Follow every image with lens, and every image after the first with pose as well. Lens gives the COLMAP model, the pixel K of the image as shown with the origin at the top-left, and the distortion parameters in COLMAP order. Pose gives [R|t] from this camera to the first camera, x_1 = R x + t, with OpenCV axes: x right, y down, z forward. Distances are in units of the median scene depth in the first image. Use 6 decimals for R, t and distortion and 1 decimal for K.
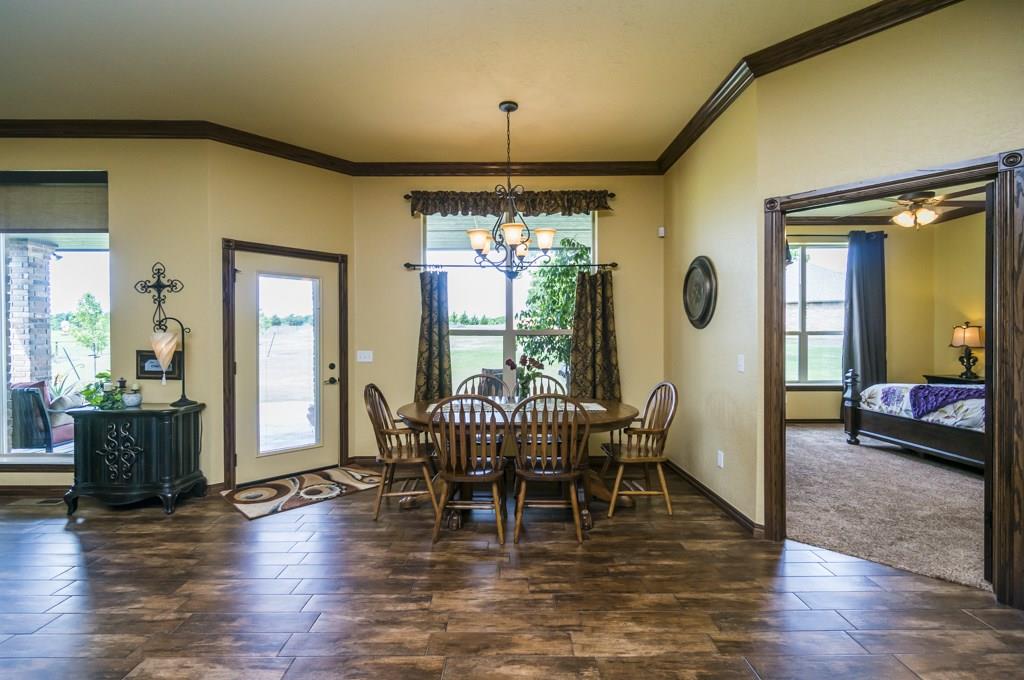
lens RADIAL K [[455.6, 0, 505.3], [0, 455.6, 341.9], [0, 0, 1]] dist [-0.000687, 0.000348]
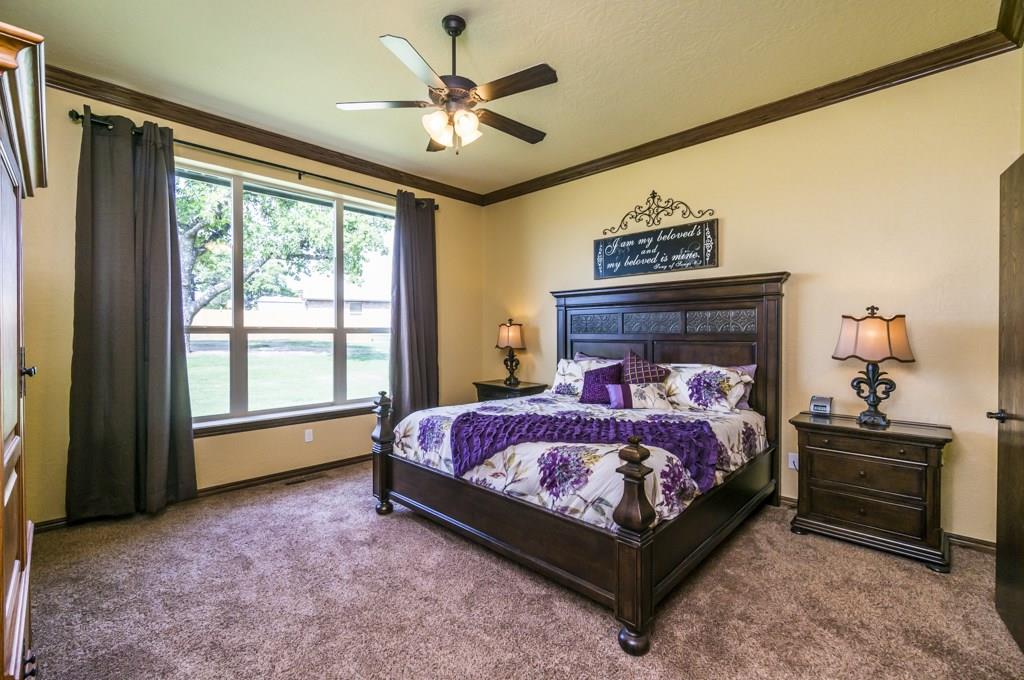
lens RADIAL K [[455.6, 0, 517.3], [0, 455.6, 335.6], [0, 0, 1]] dist [-0.000687, 0.000348]
pose [[0.679744, -0.001520, 0.733448, 0.466943], [0.005447, 0.999981, -0.002976, -0.011789], [-0.733429, 0.006018, 0.679739, 0.483388]]
